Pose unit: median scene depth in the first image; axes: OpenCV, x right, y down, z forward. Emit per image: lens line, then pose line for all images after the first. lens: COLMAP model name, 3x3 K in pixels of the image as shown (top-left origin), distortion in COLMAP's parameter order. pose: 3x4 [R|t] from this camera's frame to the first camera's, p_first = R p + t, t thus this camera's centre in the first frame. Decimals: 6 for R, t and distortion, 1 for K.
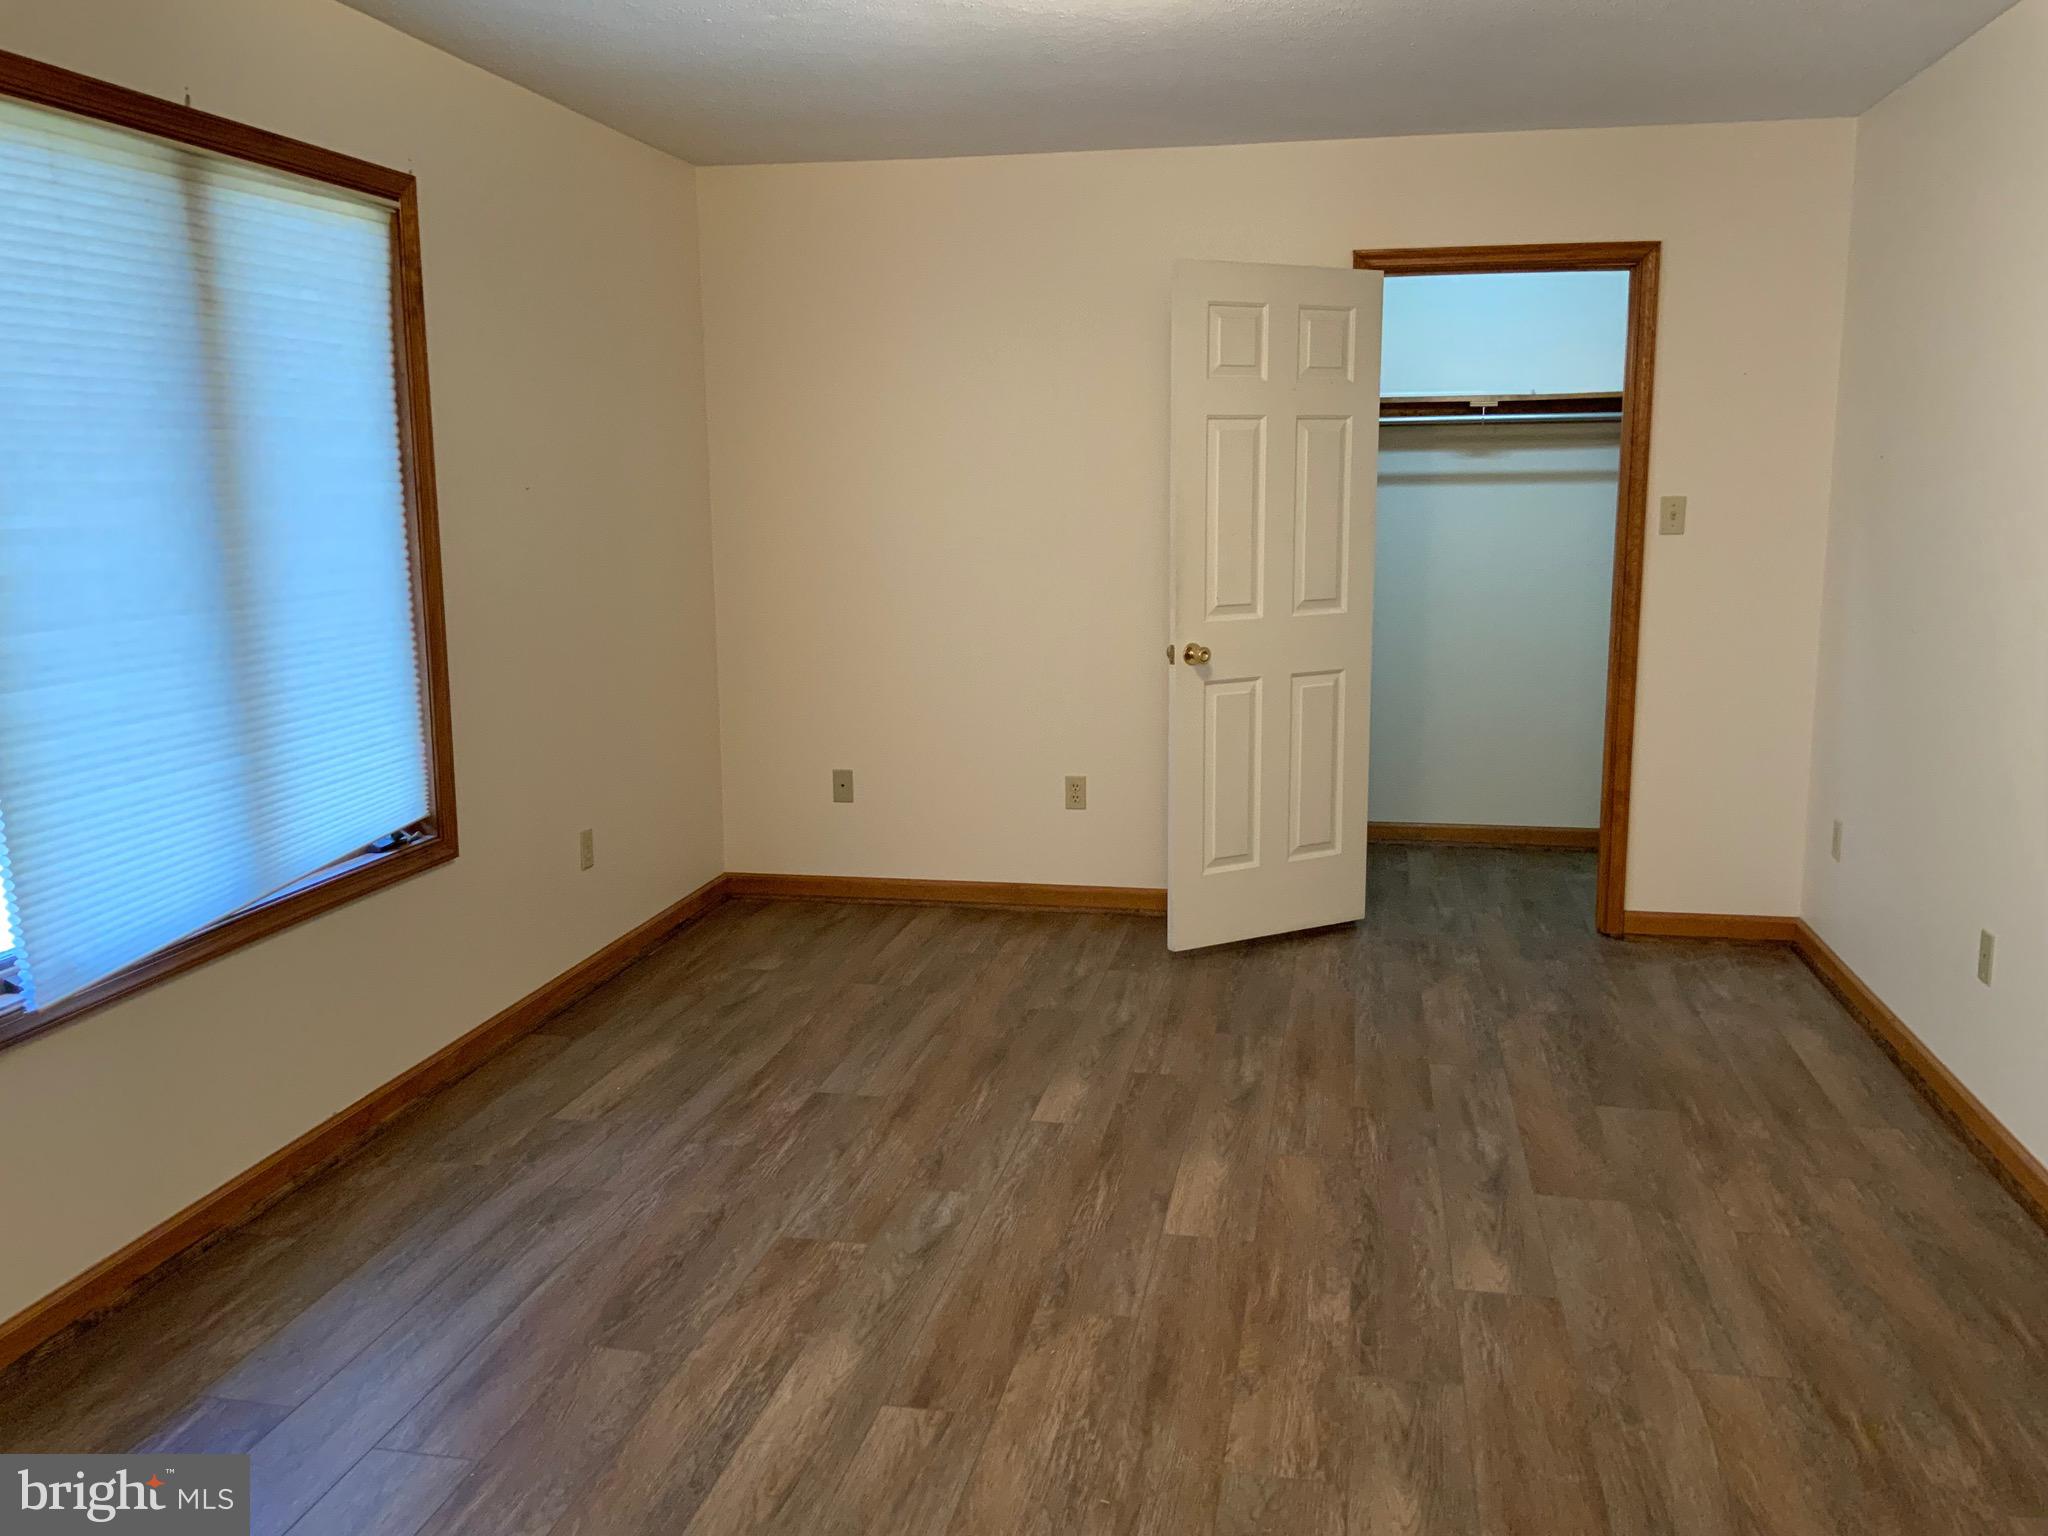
lens RADIAL K [[1684.4, 0, 1023.5], [0, 1684.4, 771.5], [0, 0, 1]] dist [0.086487, -0.151788]
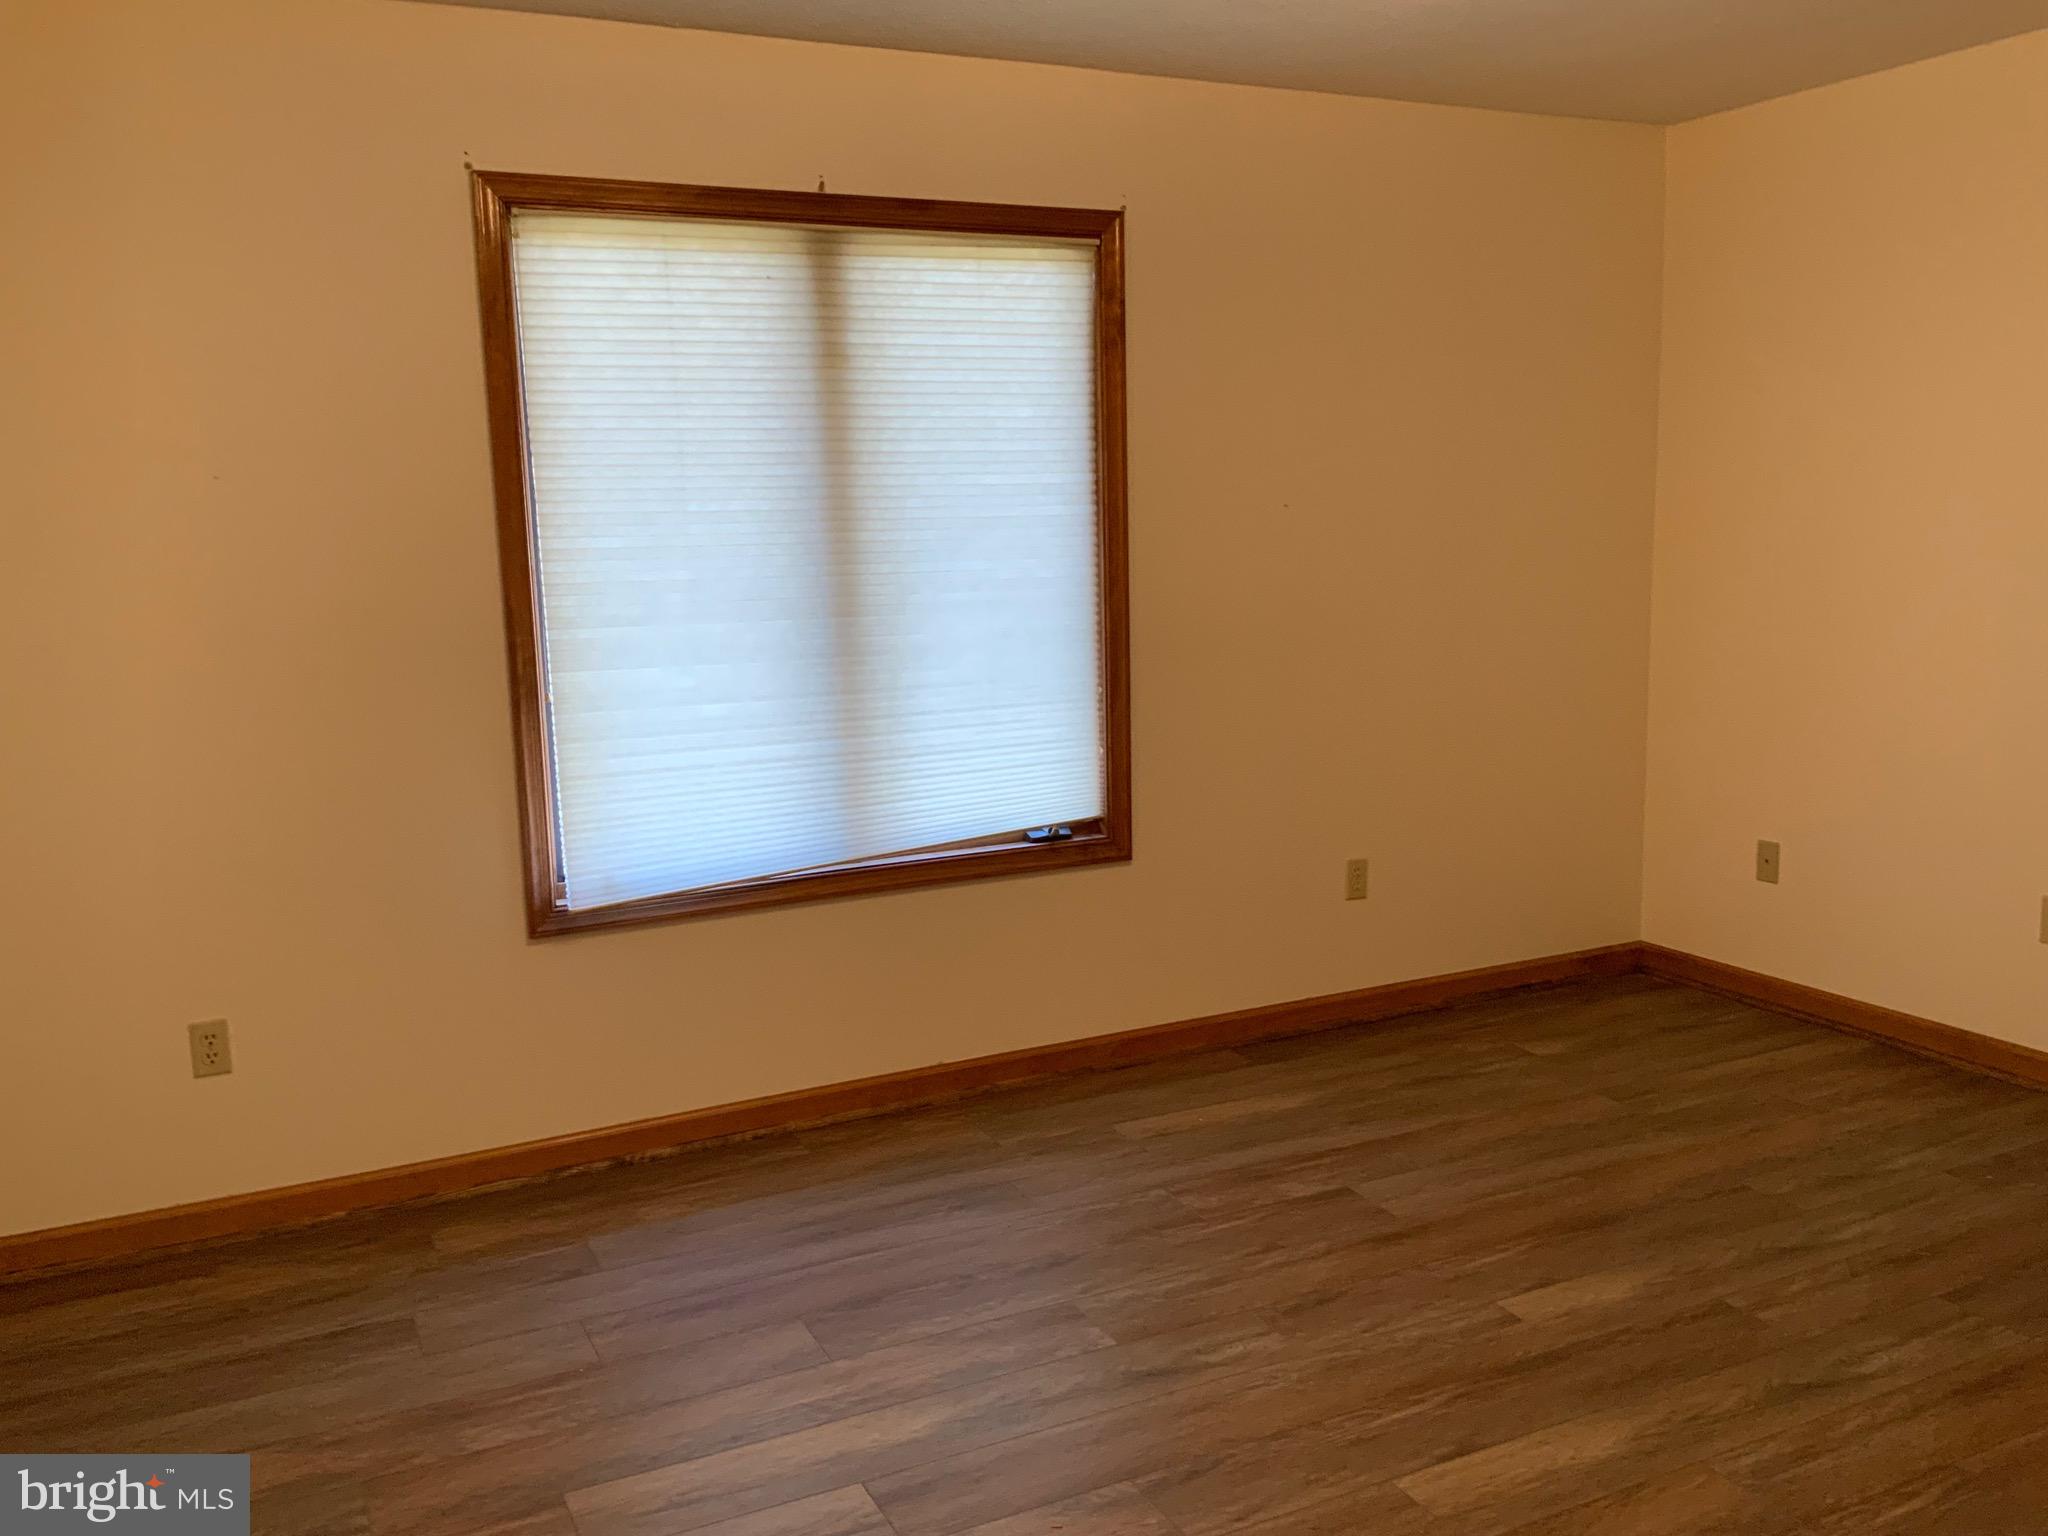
lens RADIAL K [[1684.4, 0, 1013.2], [0, 1684.4, 771.0], [0, 0, 1]] dist [0.086487, -0.151788]
pose [[0.609853, 0.115480, -0.784056, 0.463372], [-0.116334, 0.991654, 0.055569, -0.057419], [0.783929, 0.057323, 0.618198, 0.319877]]
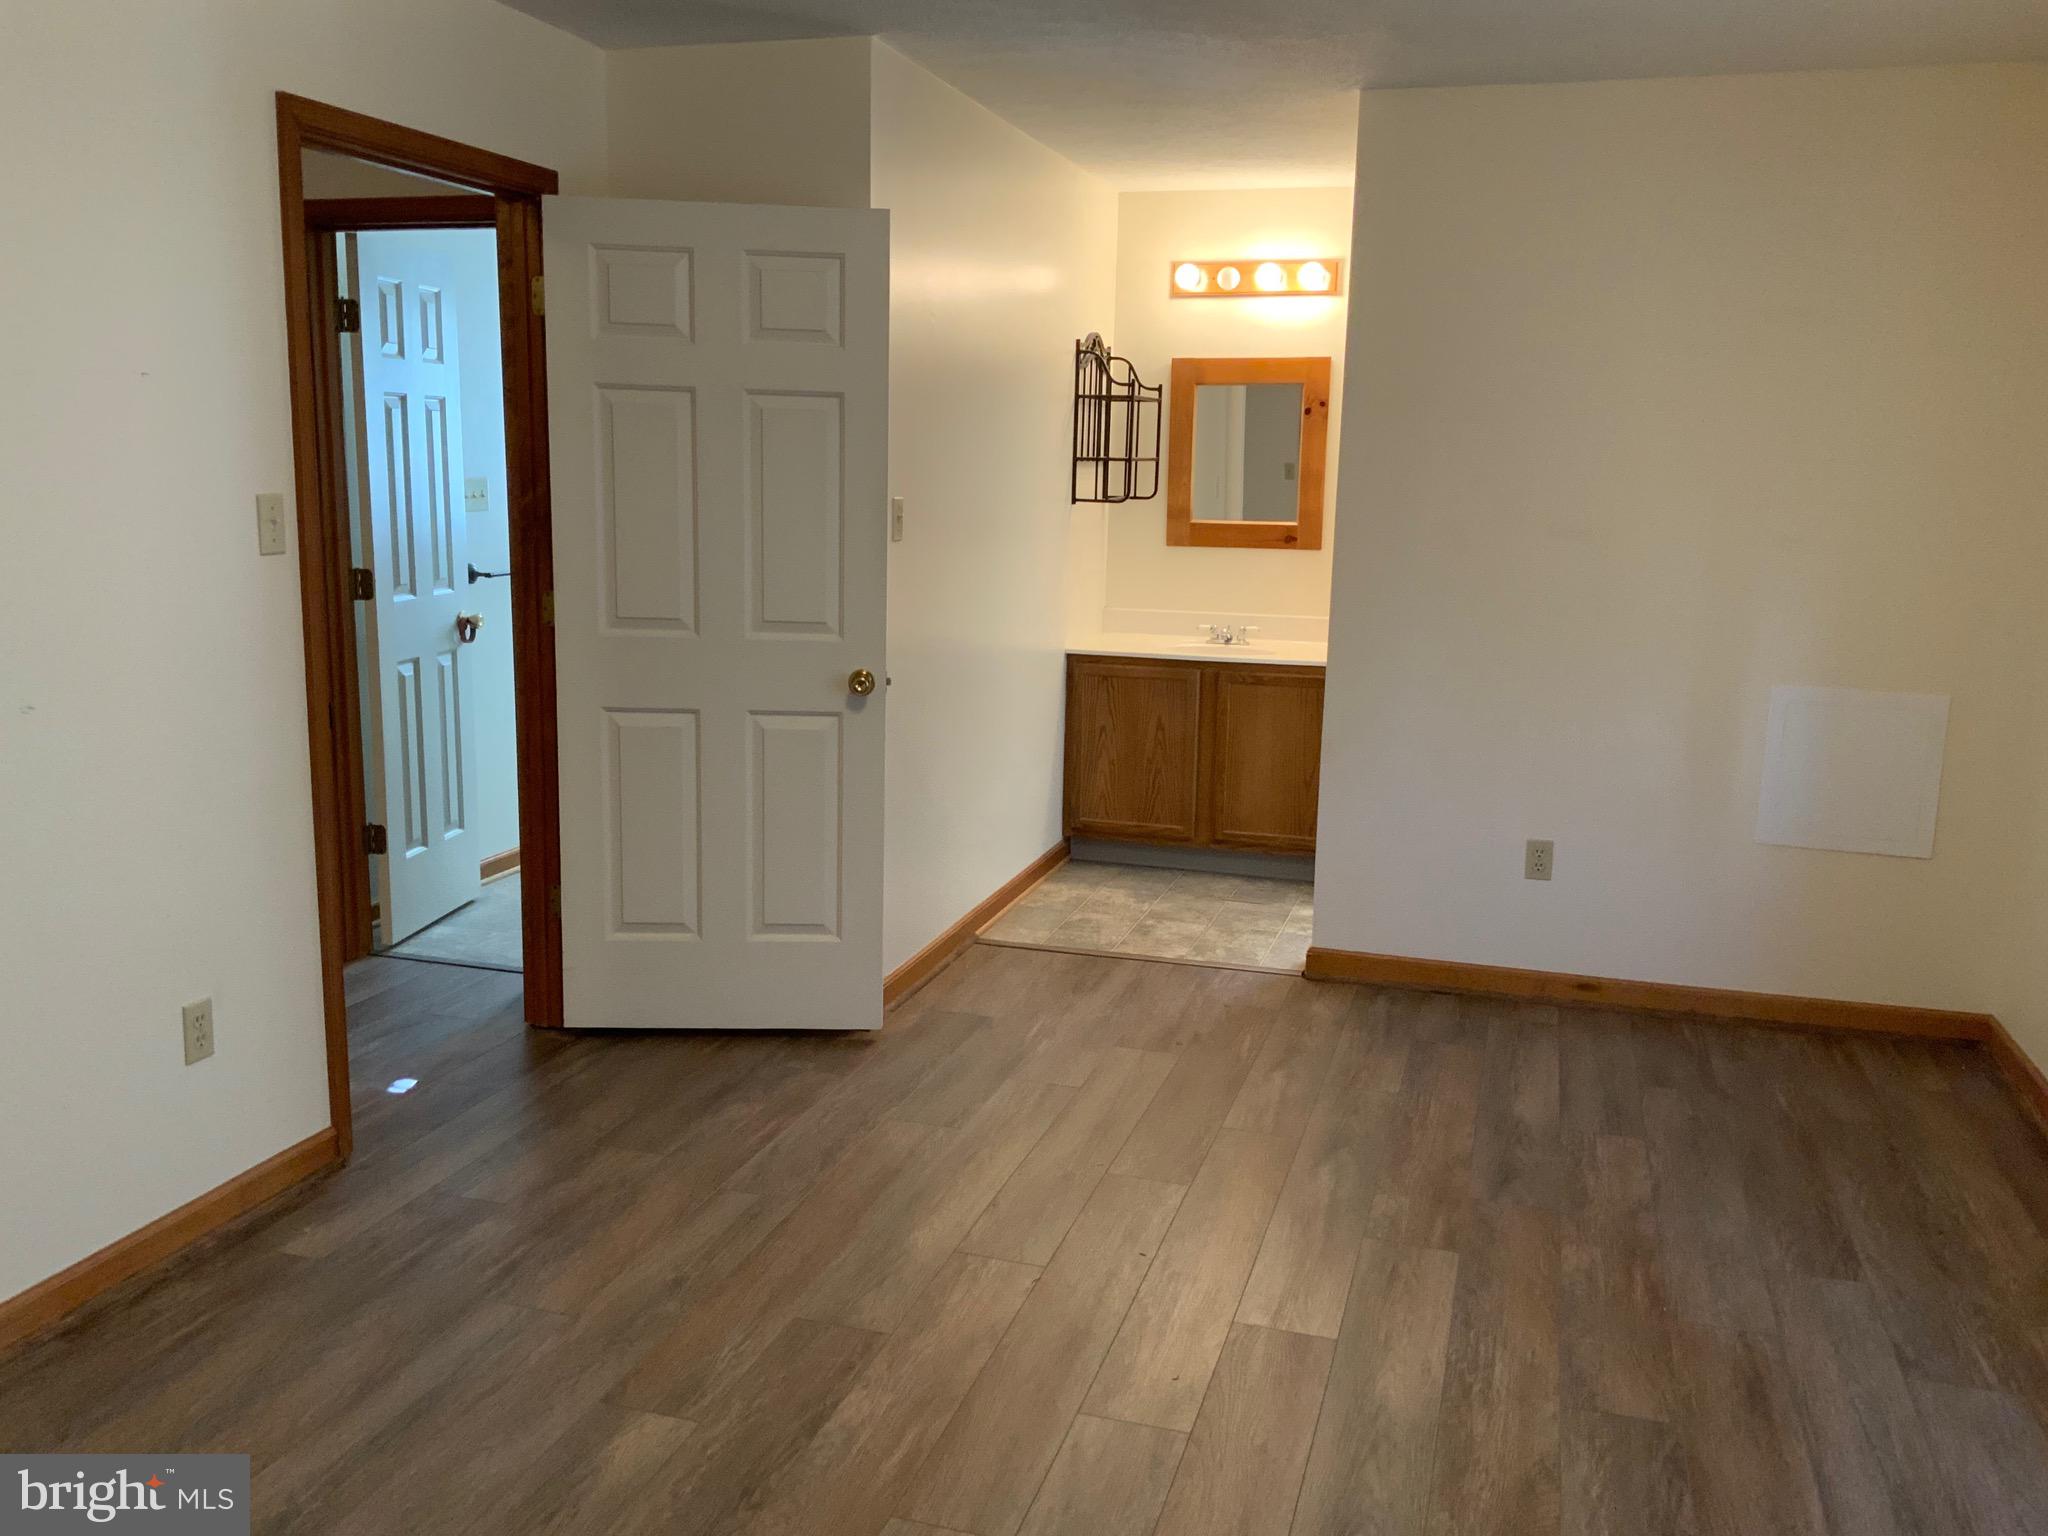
lens RADIAL K [[1684.4, 0, 1014.3], [0, 1684.4, 772.3], [0, 0, 1]] dist [0.086487, -0.151788]
pose [[-0.993860, -0.033297, 0.105519, 0.013137], [0.006141, 0.935578, 0.353068, -0.242434], [-0.110477, 0.351548, -0.929628, 1.327424]]
